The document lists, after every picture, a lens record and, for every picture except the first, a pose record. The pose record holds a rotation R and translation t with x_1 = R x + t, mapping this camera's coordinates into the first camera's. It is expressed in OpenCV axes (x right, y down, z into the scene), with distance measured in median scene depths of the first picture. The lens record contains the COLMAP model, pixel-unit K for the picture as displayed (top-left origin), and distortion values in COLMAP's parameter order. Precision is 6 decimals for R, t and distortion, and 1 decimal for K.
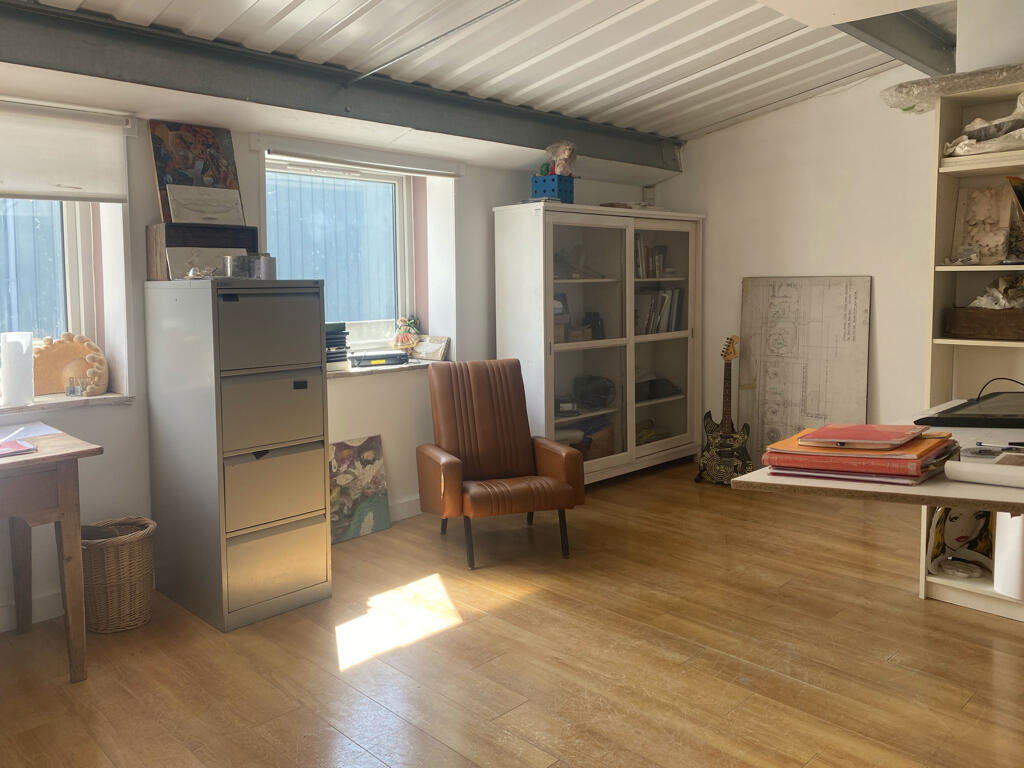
lens RADIAL K [[797.2, 0, 518.9], [0, 797.2, 351.8], [0, 0, 1]] dist [-0.000947, -0.002089]
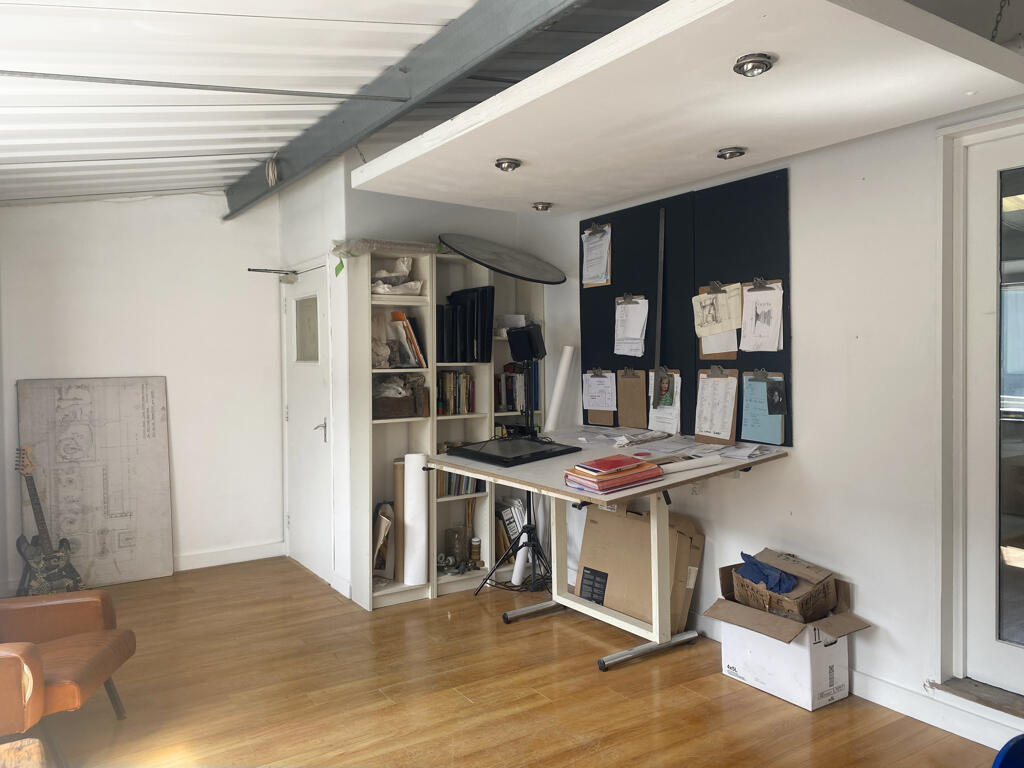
lens RADIAL K [[774.6, 0, 512.4], [0, 774.6, 381.7], [0, 0, 1]] dist [0.011444, 0.004220]
pose [[0.207894, -0.022956, 0.977882, -0.483909], [0.101545, 0.994829, 0.001766, -0.038985], [-0.972866, 0.098932, 0.209150, 0.295342]]
